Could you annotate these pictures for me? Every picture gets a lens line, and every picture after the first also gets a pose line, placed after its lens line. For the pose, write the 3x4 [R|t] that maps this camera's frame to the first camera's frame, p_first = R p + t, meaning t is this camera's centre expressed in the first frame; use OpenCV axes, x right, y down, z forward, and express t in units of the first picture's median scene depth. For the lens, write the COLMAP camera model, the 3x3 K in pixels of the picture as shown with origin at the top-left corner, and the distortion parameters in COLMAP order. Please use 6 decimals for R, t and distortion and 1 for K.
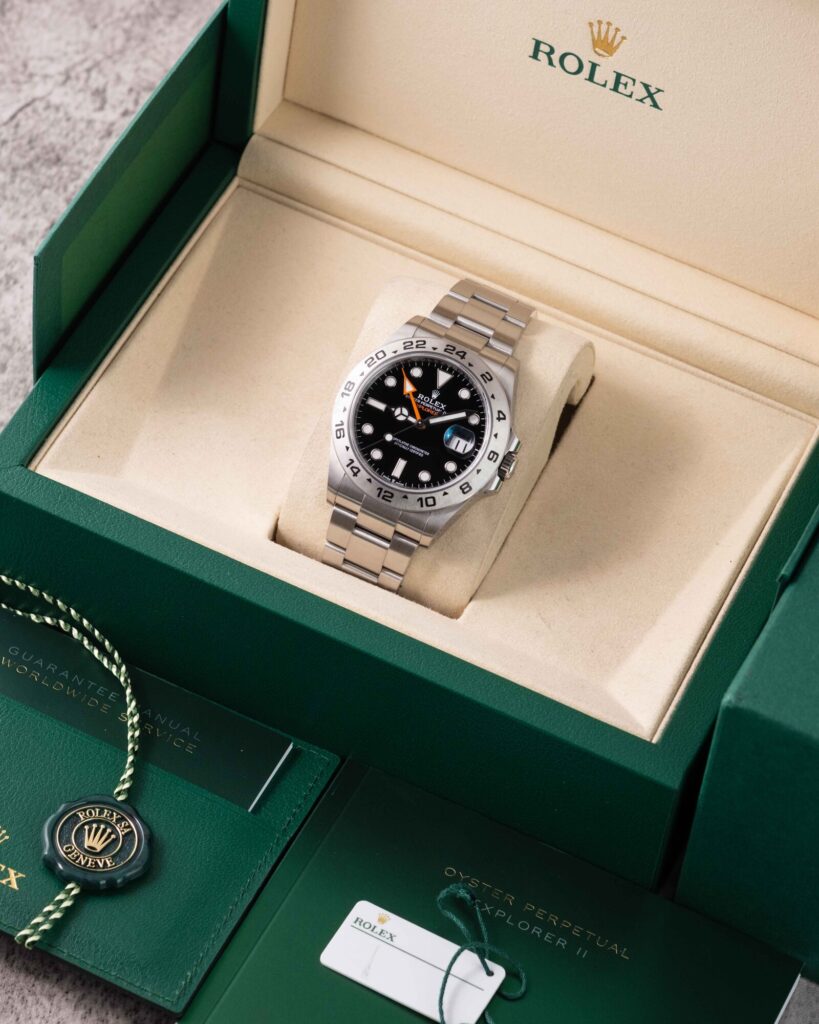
lens RADIAL K [[4395.5, 0, 409.2], [0, 4395.5, 512.5], [0, 0, 1]] dist [0.237826, 0.000000]
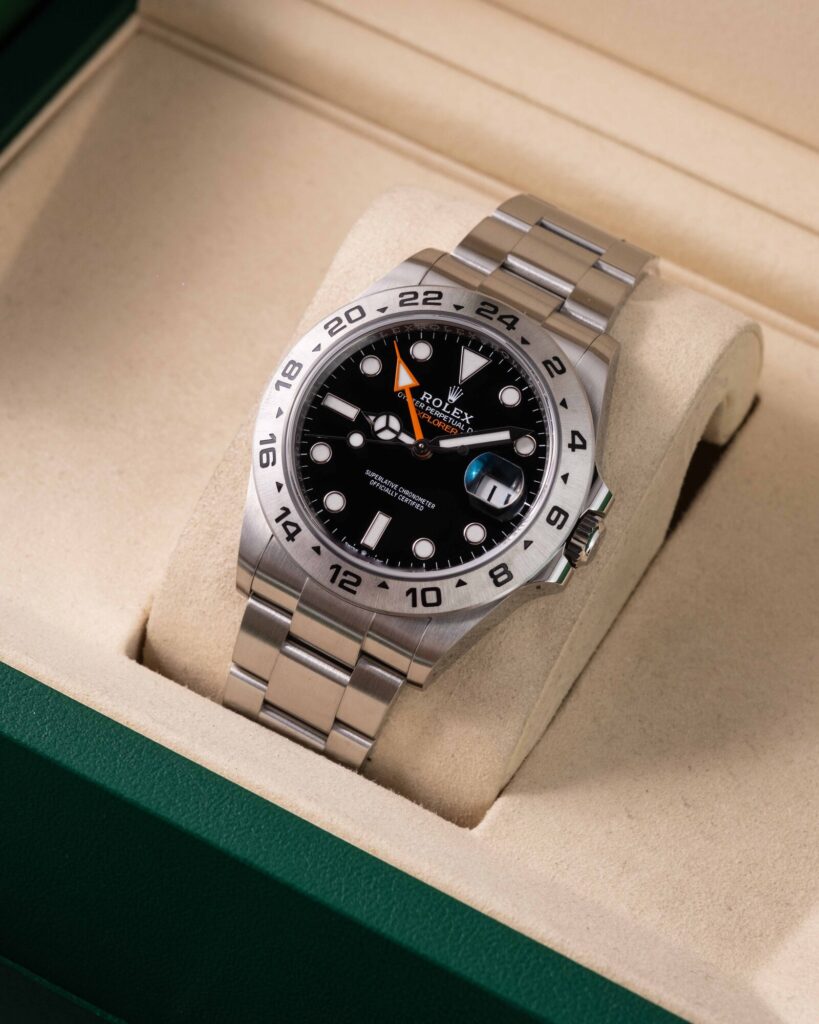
lens RADIAL K [[4395.5, 0, 363.6], [0, 4395.5, 447.1], [0, 0, 1]] dist [0.237826, 0.000000]
pose [[0.997389, 0.057992, -0.043043, 0.017819], [-0.060763, 0.995959, -0.066139, 0.014409], [0.039033, 0.068582, 0.996882, 0.473453]]
